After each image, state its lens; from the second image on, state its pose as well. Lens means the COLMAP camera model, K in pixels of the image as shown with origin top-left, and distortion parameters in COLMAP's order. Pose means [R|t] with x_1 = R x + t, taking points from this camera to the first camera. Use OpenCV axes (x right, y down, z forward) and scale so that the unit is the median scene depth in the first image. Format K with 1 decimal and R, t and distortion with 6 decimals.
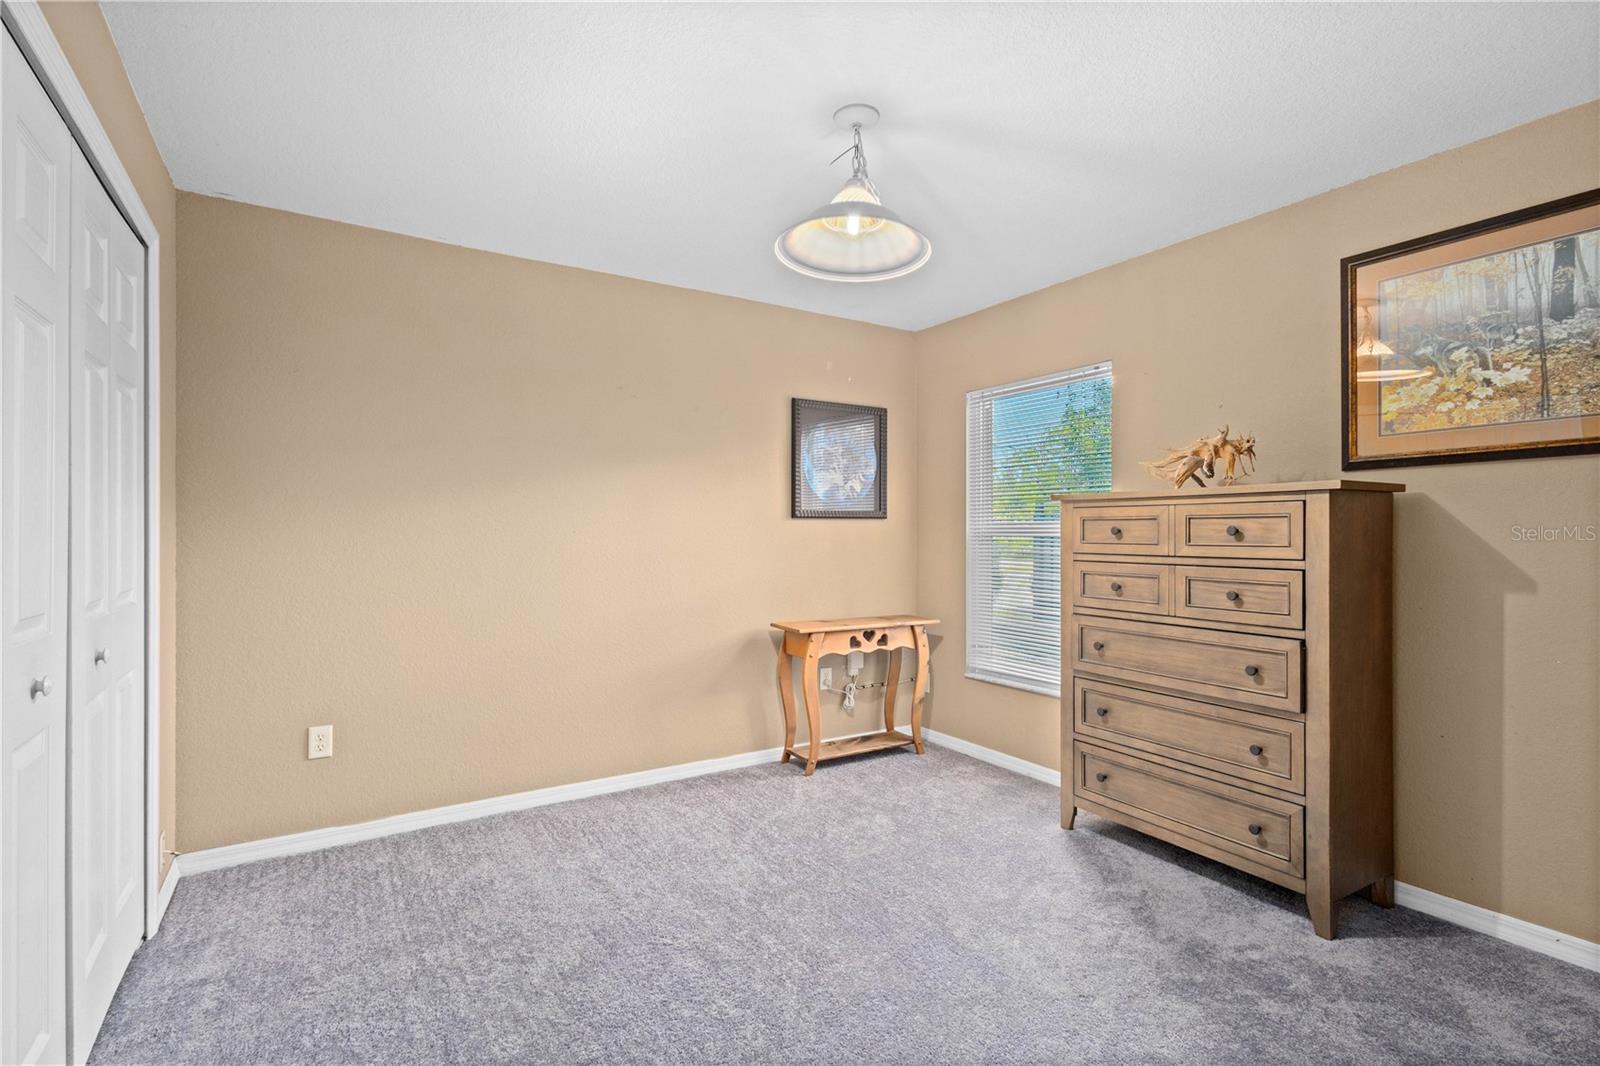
lens RADIAL K [[740.5, 0, 795.4], [0, 740.5, 533.0], [0, 0, 1]] dist [0.003805, 0.000149]
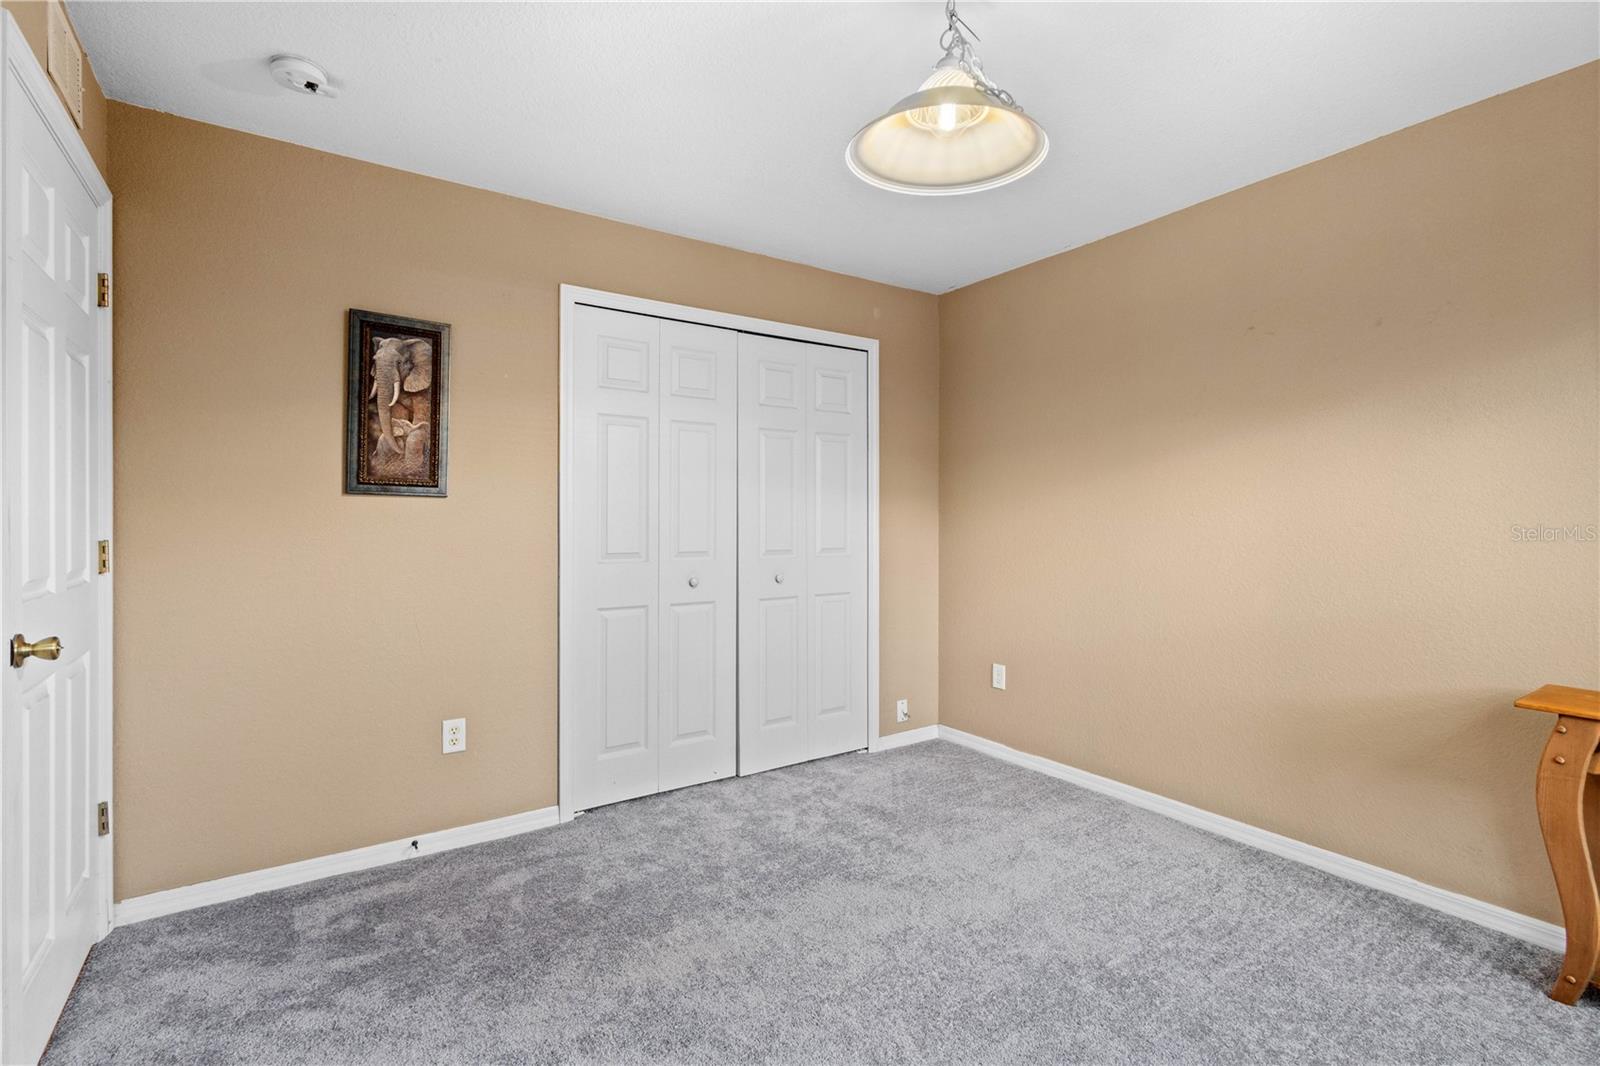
lens RADIAL K [[740.5, 0, 795.4], [0, 740.5, 533.0], [0, 0, 1]] dist [0.003805, 0.000149]
pose [[0.024382, 0.017030, -0.999558, 0.625648], [-0.002564, 0.999853, 0.016972, 0.013067], [0.999699, 0.002149, 0.024422, 0.610197]]
